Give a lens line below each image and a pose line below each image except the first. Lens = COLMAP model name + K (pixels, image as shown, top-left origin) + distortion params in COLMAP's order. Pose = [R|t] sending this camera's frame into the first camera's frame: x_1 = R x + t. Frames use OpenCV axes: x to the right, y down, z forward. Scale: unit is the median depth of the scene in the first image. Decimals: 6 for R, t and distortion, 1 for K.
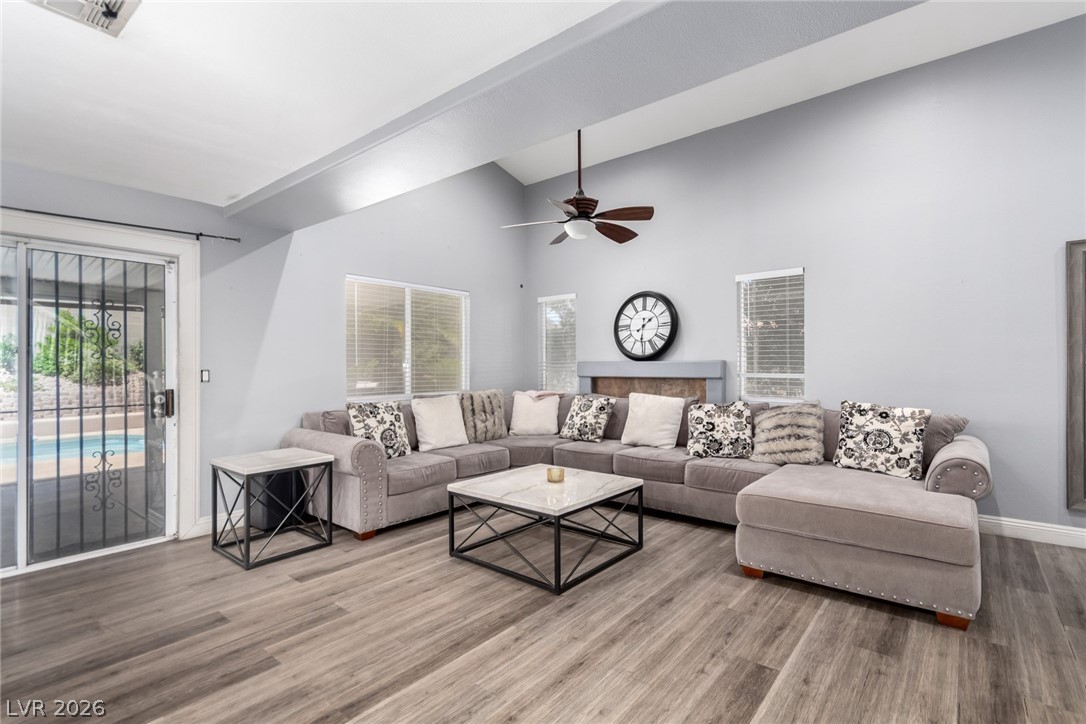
lens RADIAL K [[510.8, 0, 547.8], [0, 510.8, 363.0], [0, 0, 1]] dist [0.002955, 0.001172]
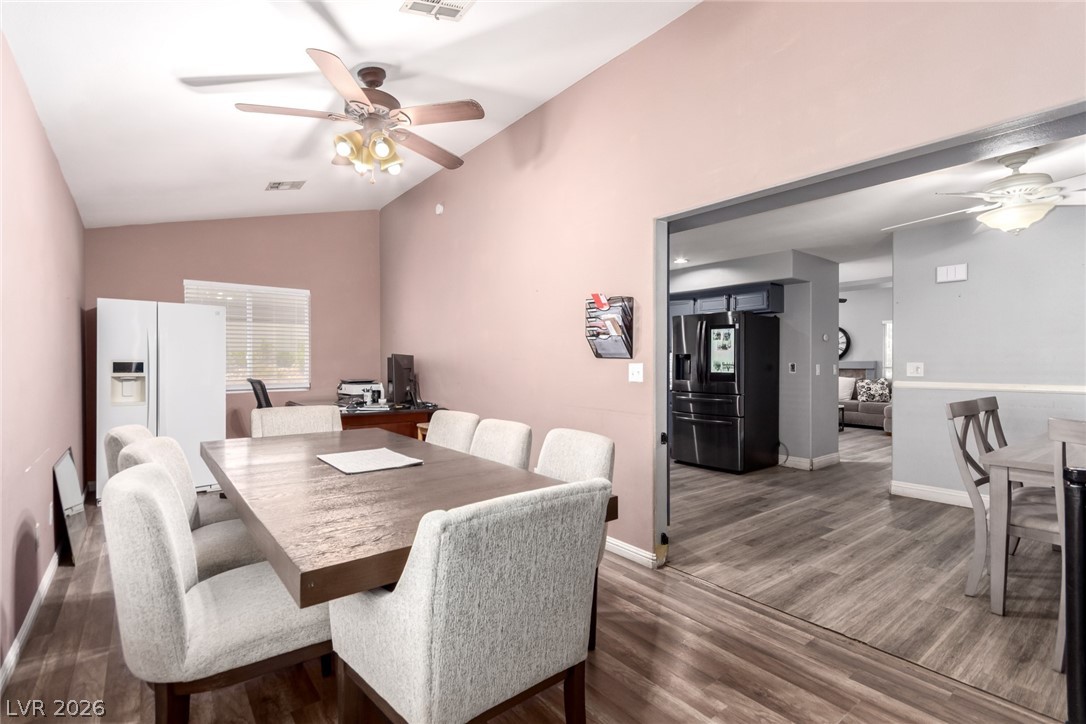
lens RADIAL K [[510.8, 0, 547.8], [0, 510.8, 363.0], [0, 0, 1]] dist [0.002955, 0.001172]
pose [[0.977108, 0.007087, -0.212628, -0.638861], [-0.005554, 0.999954, 0.007807, -0.004539], [0.212673, -0.006447, 0.977102, -1.648620]]
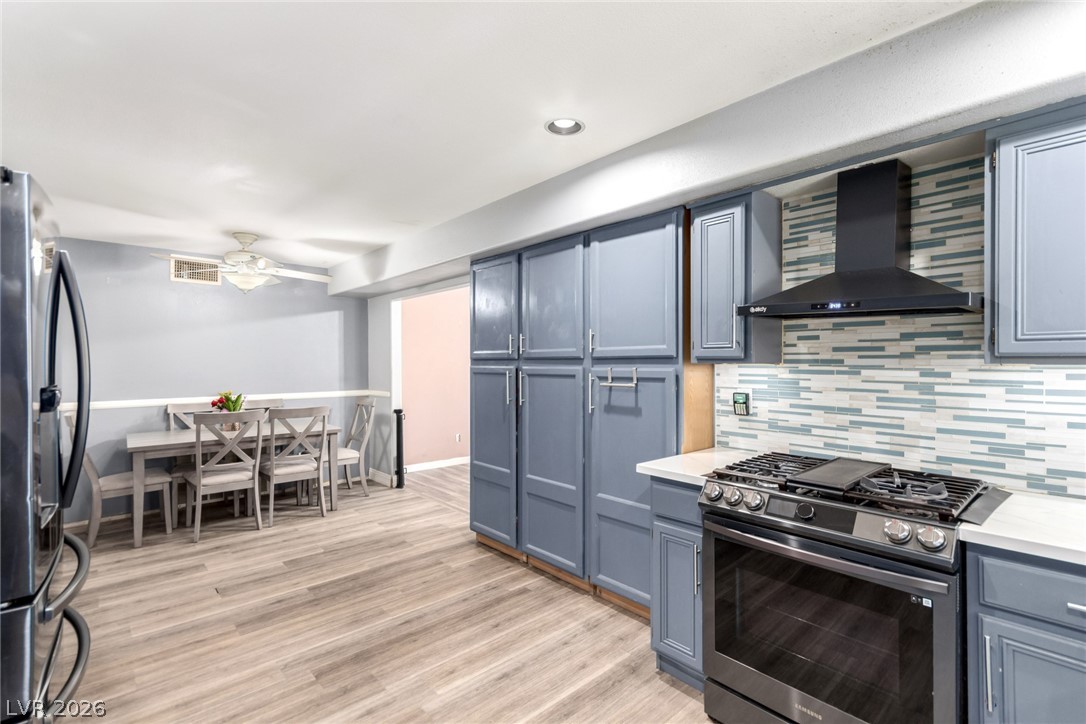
lens RADIAL K [[502.2, 0, 548.6], [0, 502.2, 362.8], [0, 0, 1]] dist [0.004916, 0.001190]
pose [[-0.988261, 0.011379, 0.152348, -0.923463], [0.010715, 0.999929, -0.005175, -0.032112], [-0.152396, -0.003482, -0.988313, 0.224903]]
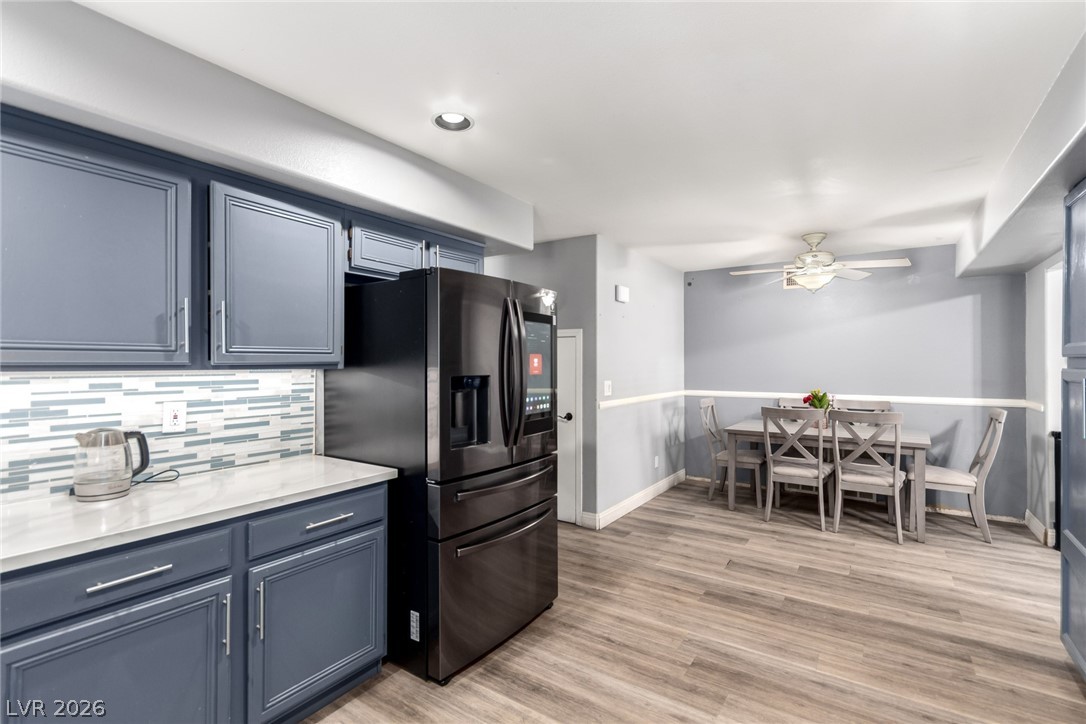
lens RADIAL K [[502.2, 0, 548.6], [0, 502.2, 362.8], [0, 0, 1]] dist [0.004916, 0.001190]
pose [[-0.090793, 0.006589, 0.995848, -1.150185], [-0.003477, 0.999970, -0.006934, -0.032589], [-0.995864, -0.004092, -0.090768, -0.073564]]
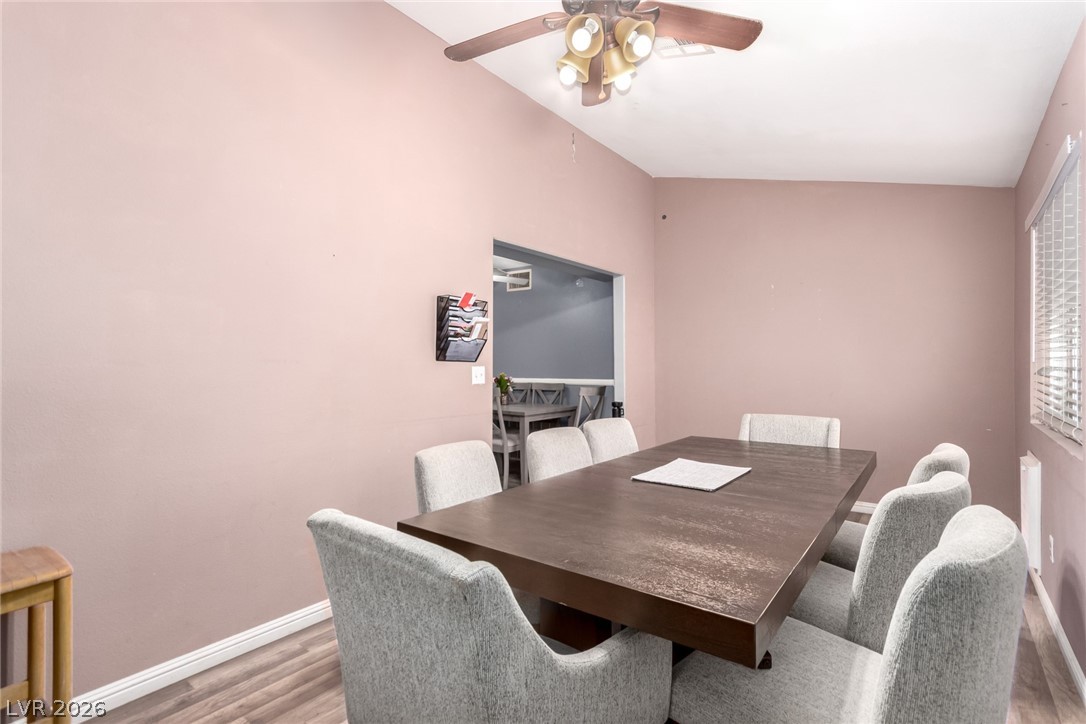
lens RADIAL K [[502.2, 0, 548.6], [0, 502.2, 362.8], [0, 0, 1]] dist [0.004916, 0.001190]
pose [[-0.024593, 0.008098, 0.999665, -1.495576], [0.006594, 0.999947, -0.007938, 0.003761], [-0.999676, 0.006396, -0.024645, -0.929620]]
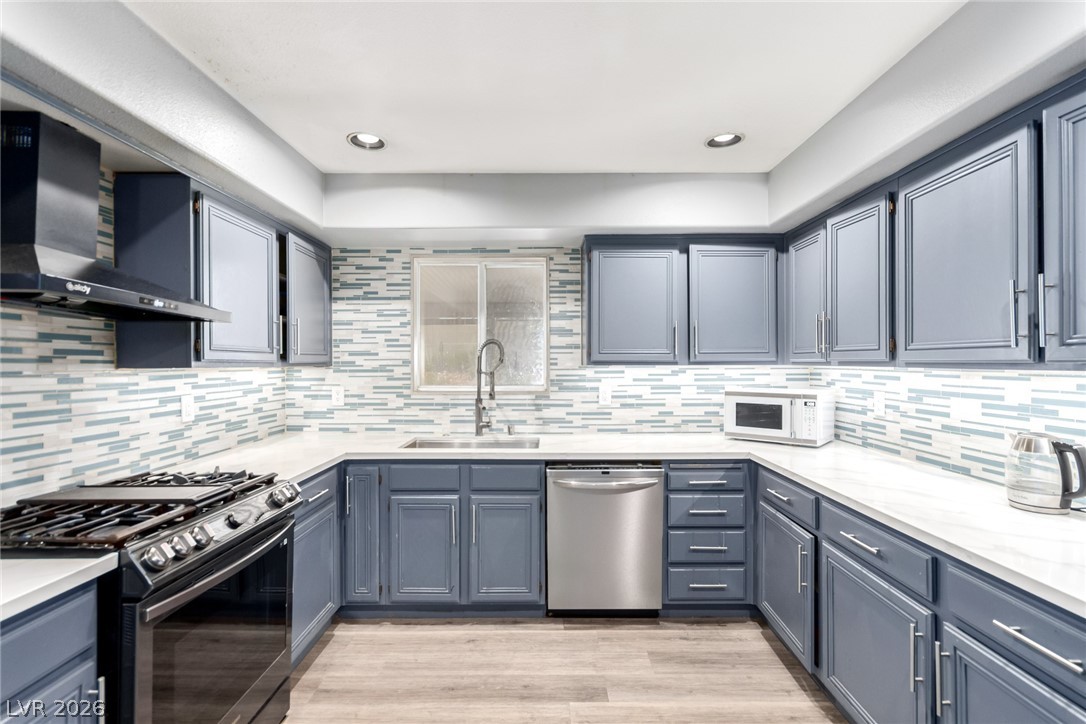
lens RADIAL K [[502.2, 0, 548.6], [0, 502.2, 362.8], [0, 0, 1]] dist [0.004916, 0.001190]
pose [[0.632075, 0.004519, -0.774894, -0.588660], [0.003974, 0.999951, 0.009073, -0.037865], [0.774897, -0.008814, 0.632026, -0.287110]]
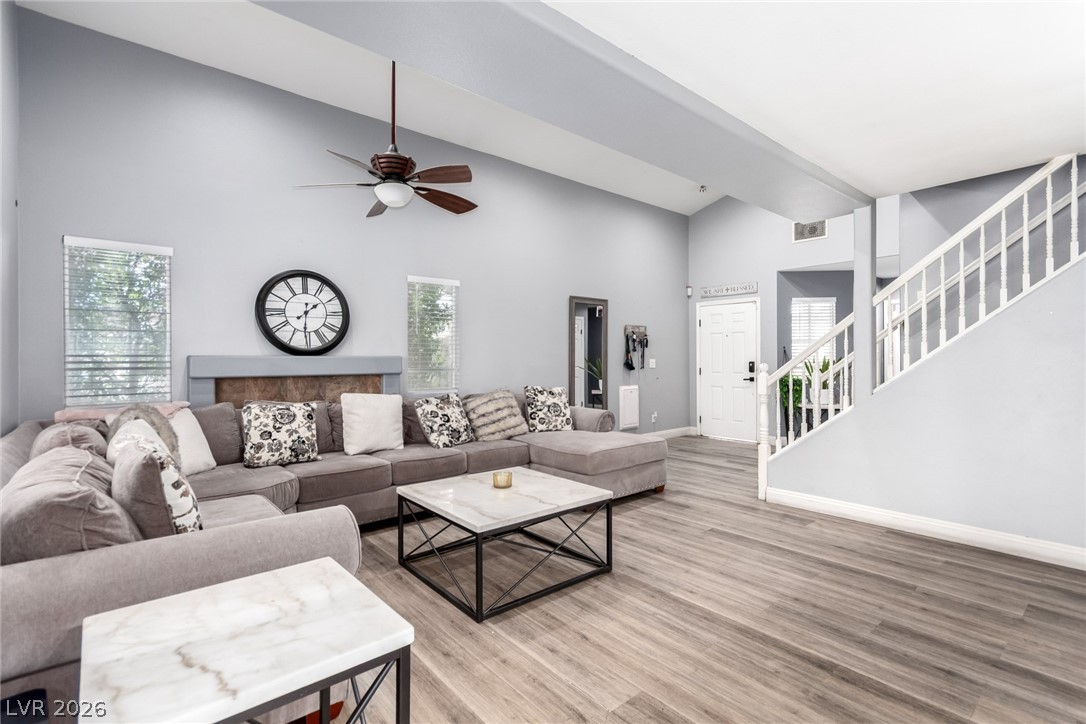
lens RADIAL K [[506.4, 0, 543.0], [0, 506.4, 362.0], [0, 0, 1]] dist [0.000084, 0.000291]
pose [[0.183539, 0.000299, 0.983012, -0.701084], [-0.002523, 0.999997, 0.000167, 0.006746], [-0.983009, -0.002511, 0.183539, 0.622400]]
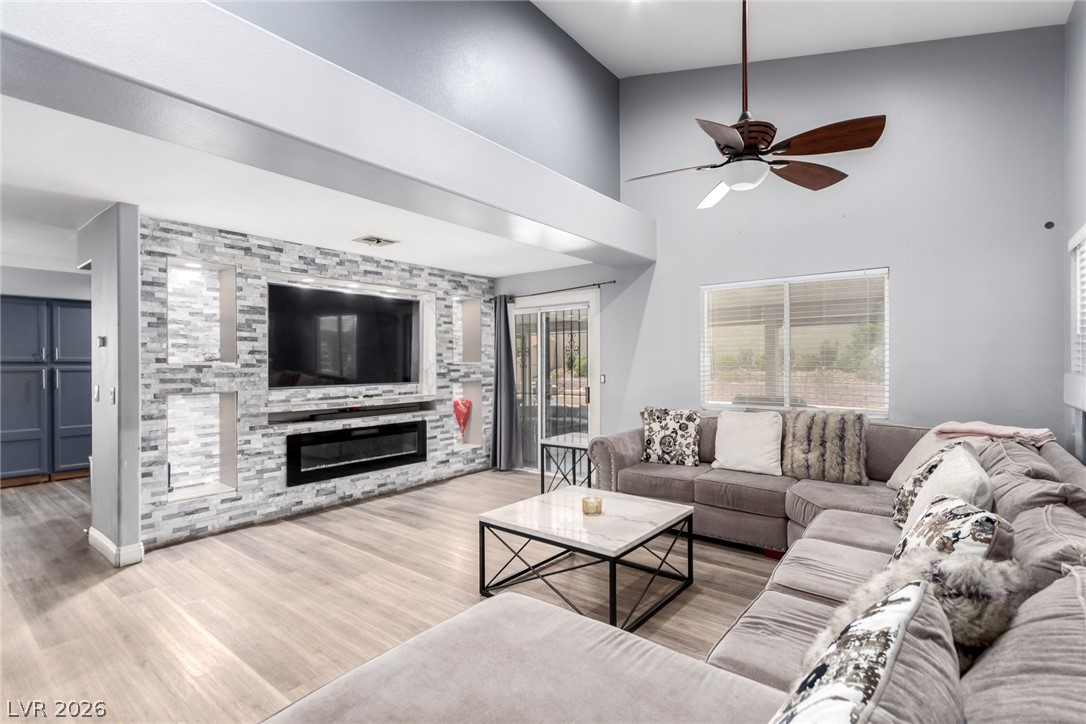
lens RADIAL K [[506.3, 0, 551.0], [0, 506.3, 363.6], [0, 0, 1]] dist [-0.001963, -0.000202]
pose [[0.023057, 0.004907, -0.999722, 0.718877], [0.010278, 0.999934, 0.005145, -0.025220], [0.999681, -0.010393, 0.023005, 0.743880]]
